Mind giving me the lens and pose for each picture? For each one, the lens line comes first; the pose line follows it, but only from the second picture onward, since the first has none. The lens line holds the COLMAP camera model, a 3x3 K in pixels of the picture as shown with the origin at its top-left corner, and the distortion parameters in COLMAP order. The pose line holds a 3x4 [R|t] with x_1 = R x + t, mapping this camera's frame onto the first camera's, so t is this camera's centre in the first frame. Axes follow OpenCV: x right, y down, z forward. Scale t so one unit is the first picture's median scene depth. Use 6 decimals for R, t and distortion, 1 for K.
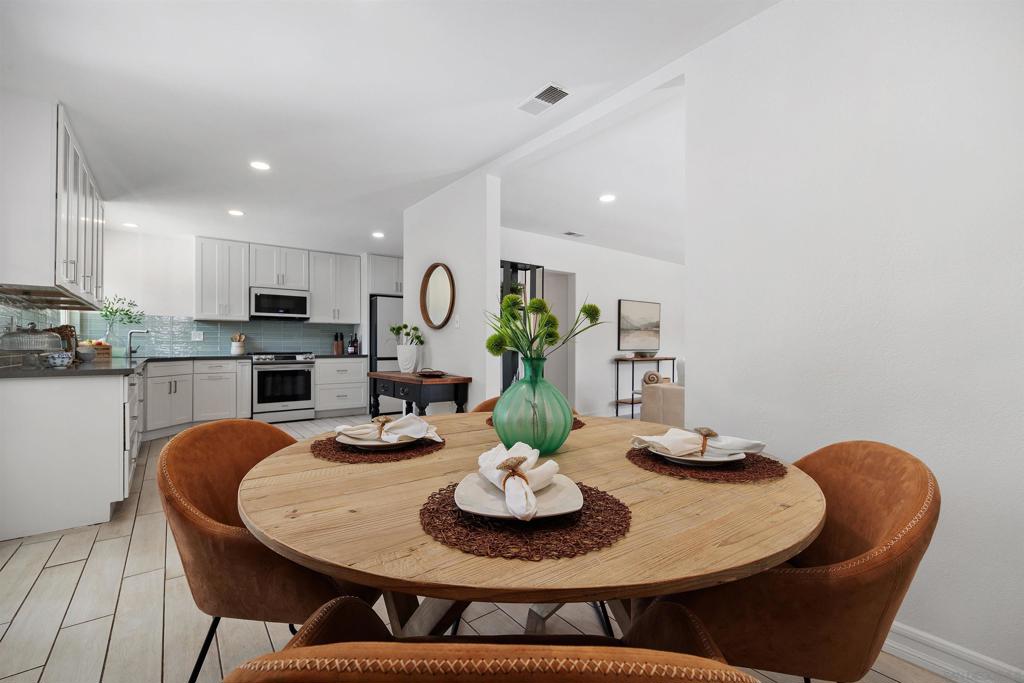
lens RADIAL K [[445.2, 0, 509.5], [0, 445.2, 343.7], [0, 0, 1]] dist [-0.000358, -0.000064]
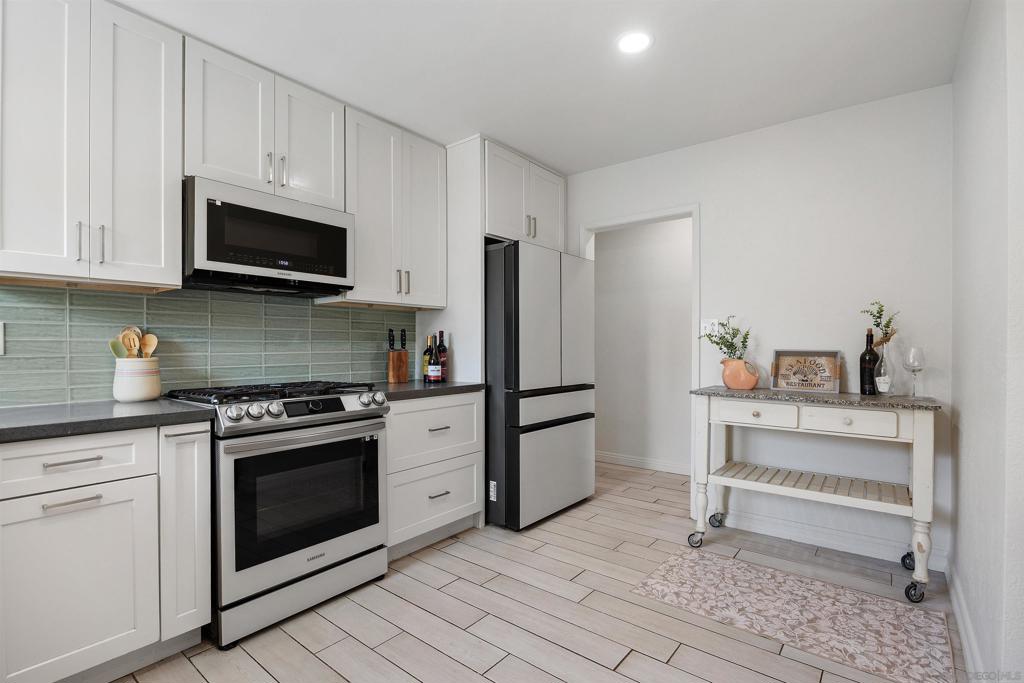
lens RADIAL K [[487.7, 0, 510.4], [0, 487.7, 346.8], [0, 0, 1]] dist [-0.004967, -0.000568]
pose [[0.970000, -0.001931, 0.243098, -0.450358], [0.000314, 0.999978, 0.006693, -0.013313], [-0.243105, -0.006416, 0.969979, 0.624065]]
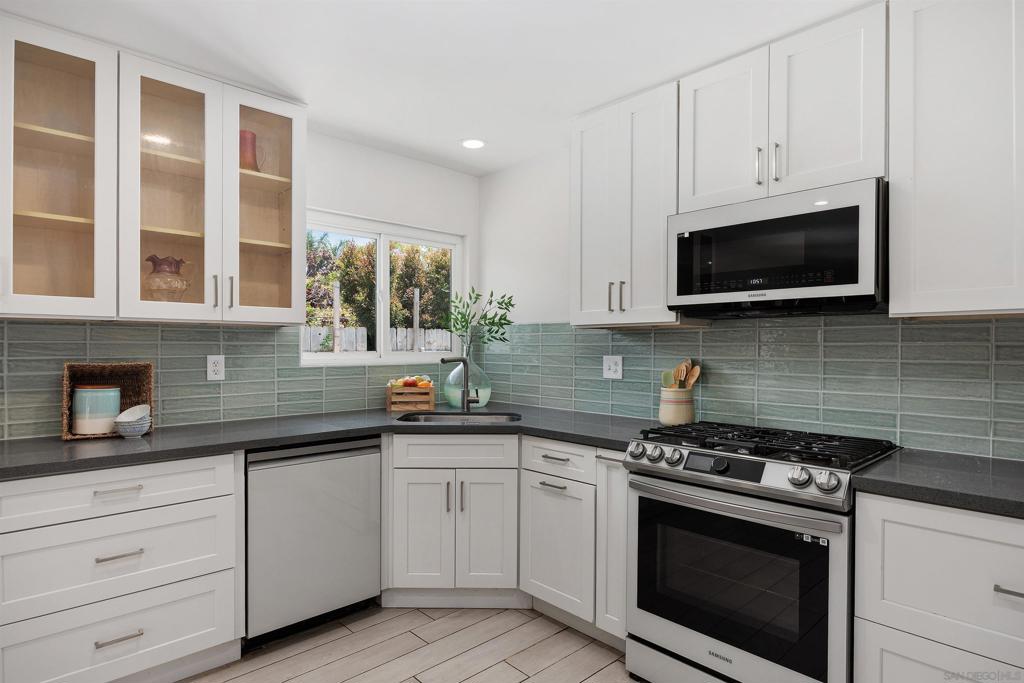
lens RADIAL K [[554.8, 0, 509.3], [0, 554.8, 346.3], [0, 0, 1]] dist [0.014832, -0.000036]
pose [[0.093976, -0.001653, -0.995573, -0.201346], [0.001368, 0.999998, -0.001531, -0.035070], [0.995574, -0.001218, 0.093978, 0.846433]]
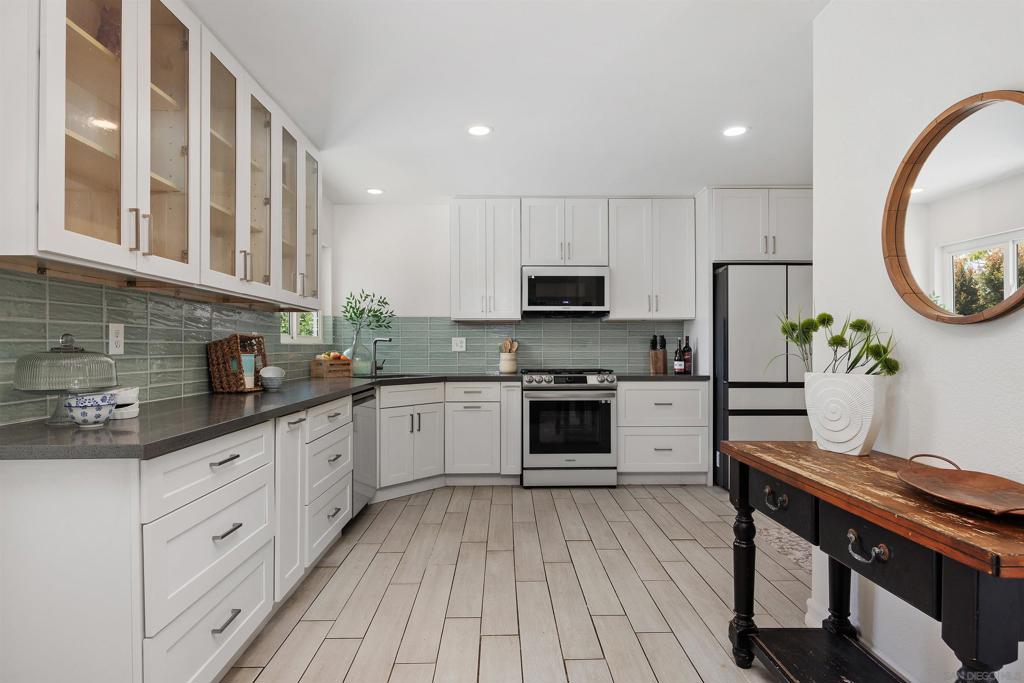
lens RADIAL K [[554.8, 0, 509.3], [0, 554.8, 346.3], [0, 0, 1]] dist [0.014832, -0.000036]
pose [[0.802761, -0.003861, -0.596289, -0.125073], [0.005307, 0.999986, 0.000669, -0.013946], [0.596278, -0.003702, 0.802770, 0.352568]]
